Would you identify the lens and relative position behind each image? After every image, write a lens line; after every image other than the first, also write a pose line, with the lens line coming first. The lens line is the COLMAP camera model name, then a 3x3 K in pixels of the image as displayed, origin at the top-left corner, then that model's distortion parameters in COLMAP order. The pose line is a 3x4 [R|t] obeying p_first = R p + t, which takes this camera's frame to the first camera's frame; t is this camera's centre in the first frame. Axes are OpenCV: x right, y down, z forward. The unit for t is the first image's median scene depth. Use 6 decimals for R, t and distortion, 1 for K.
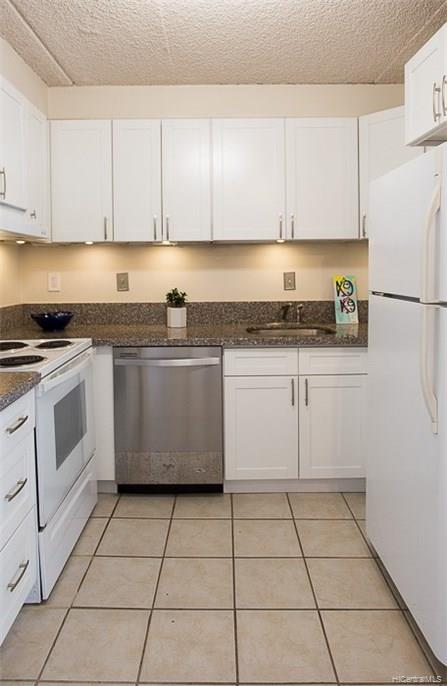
lens RADIAL K [[399.9, 0, 223.5], [0, 399.9, 343.0], [0, 0, 1]] dist [-0.002133, -0.000205]
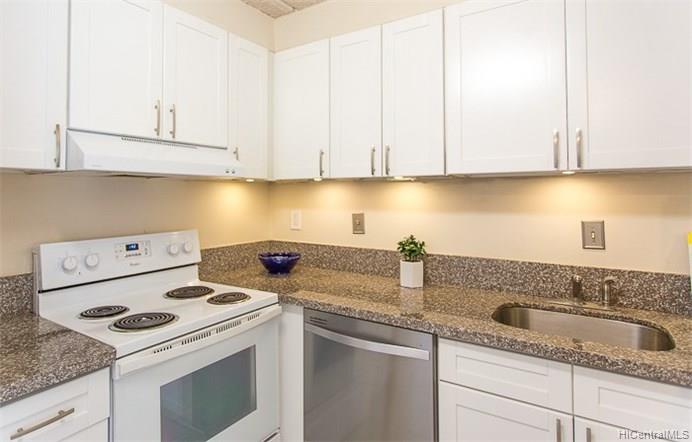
lens RADIAL K [[380.8, 0, 346.0], [0, 380.8, 221.0], [0, 0, 1]] dist [0.001208, 0.000514]
pose [[0.839500, 0.045226, -0.541474, 0.169572], [-0.109865, 0.990075, -0.087639, -0.087029], [0.532137, 0.133062, 0.836137, 0.320642]]
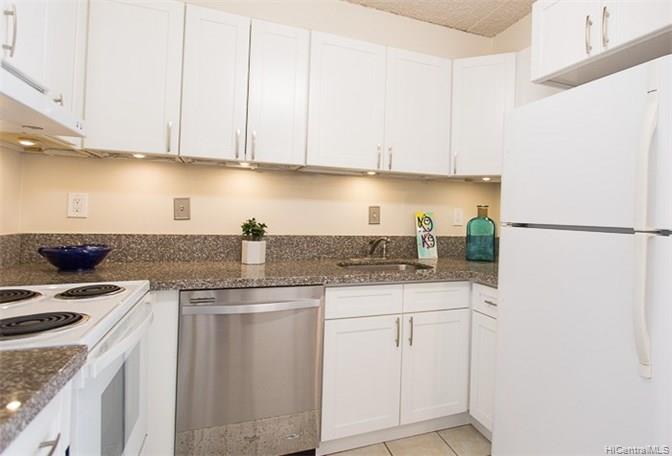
lens RADIAL K [[350.7, 0, 379.1], [0, 350.7, 248.7], [0, 0, 1]] dist [-0.003581, 0.000246]
pose [[0.934553, 0.002891, 0.355812, -0.135700], [0.026174, 0.996699, -0.076845, -0.007349], [-0.354860, 0.081129, 0.931393, 0.209347]]
